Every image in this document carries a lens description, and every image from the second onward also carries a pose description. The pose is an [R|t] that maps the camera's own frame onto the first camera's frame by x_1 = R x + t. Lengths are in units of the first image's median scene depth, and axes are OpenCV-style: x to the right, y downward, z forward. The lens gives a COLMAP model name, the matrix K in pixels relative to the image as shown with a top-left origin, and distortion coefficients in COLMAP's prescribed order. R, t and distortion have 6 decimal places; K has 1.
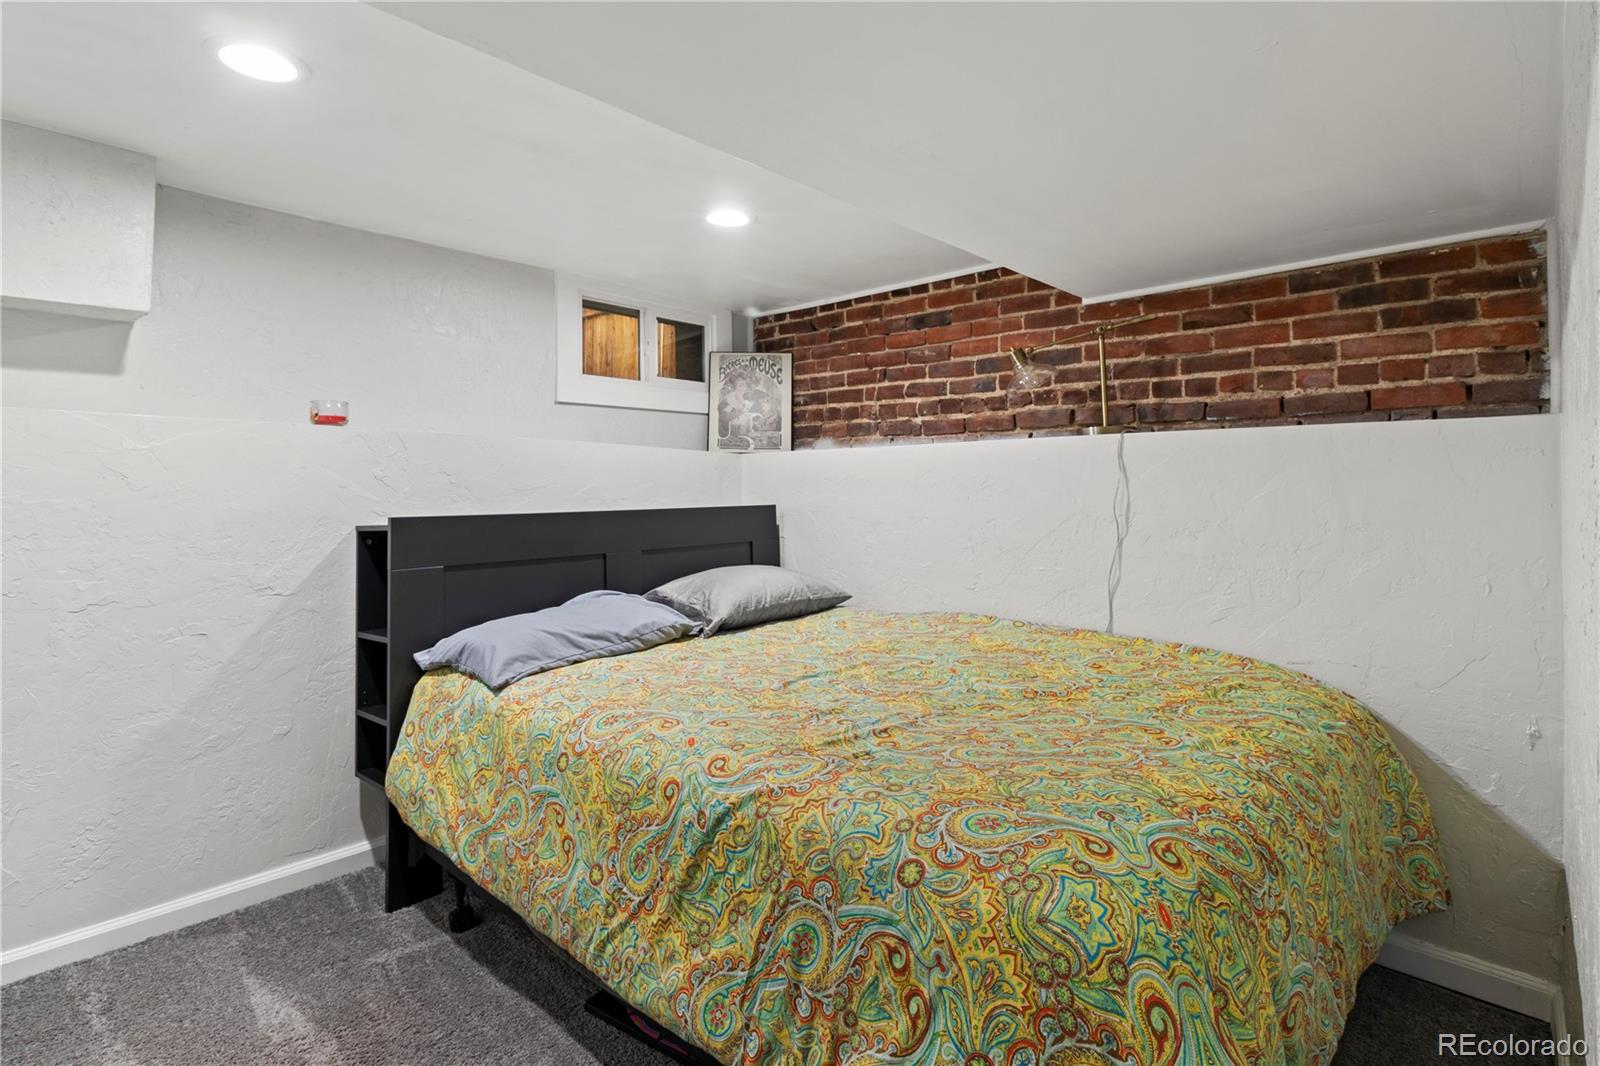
lens RADIAL K [[806.2, 0, 784.9], [0, 806.2, 479.8], [0, 0, 1]] dist [0.002905, -0.001589]
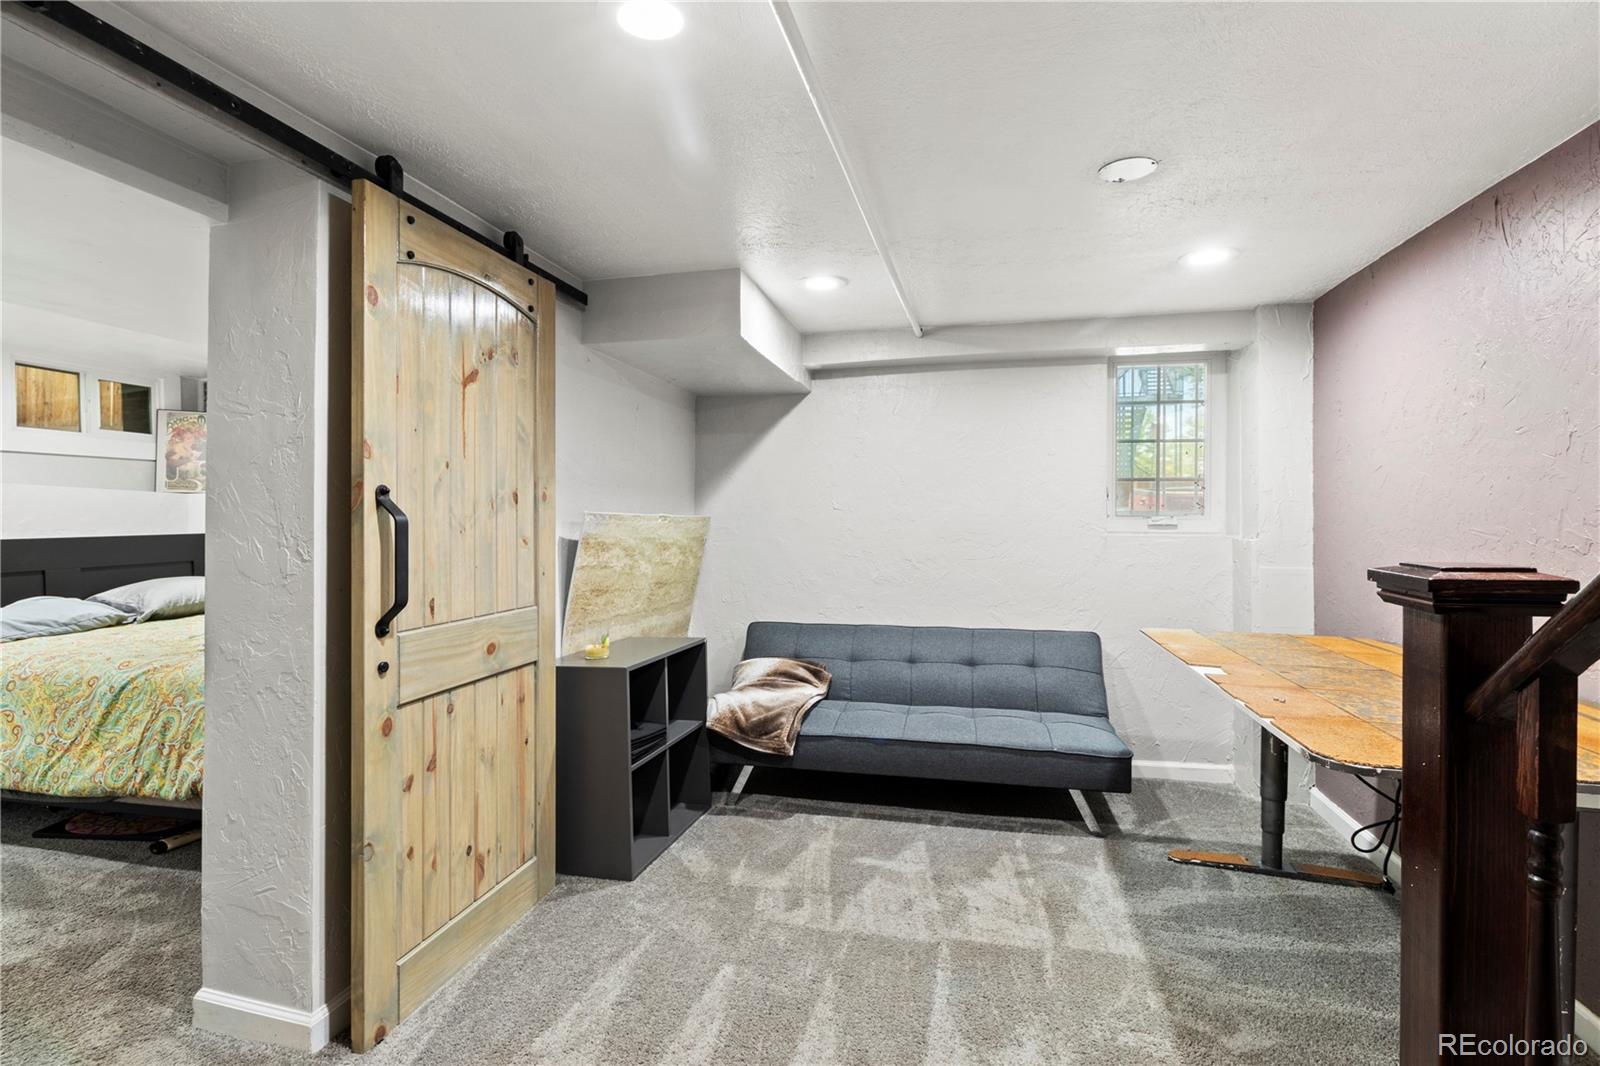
lens RADIAL K [[806.2, 0, 805.4], [0, 806.2, 525.4], [0, 0, 1]] dist [0.002905, -0.001589]
pose [[0.860130, -0.011931, 0.509935, 0.286162], [0.003857, 0.999850, 0.016888, -0.000042], [-0.510060, -0.012559, 0.860047, -1.253430]]
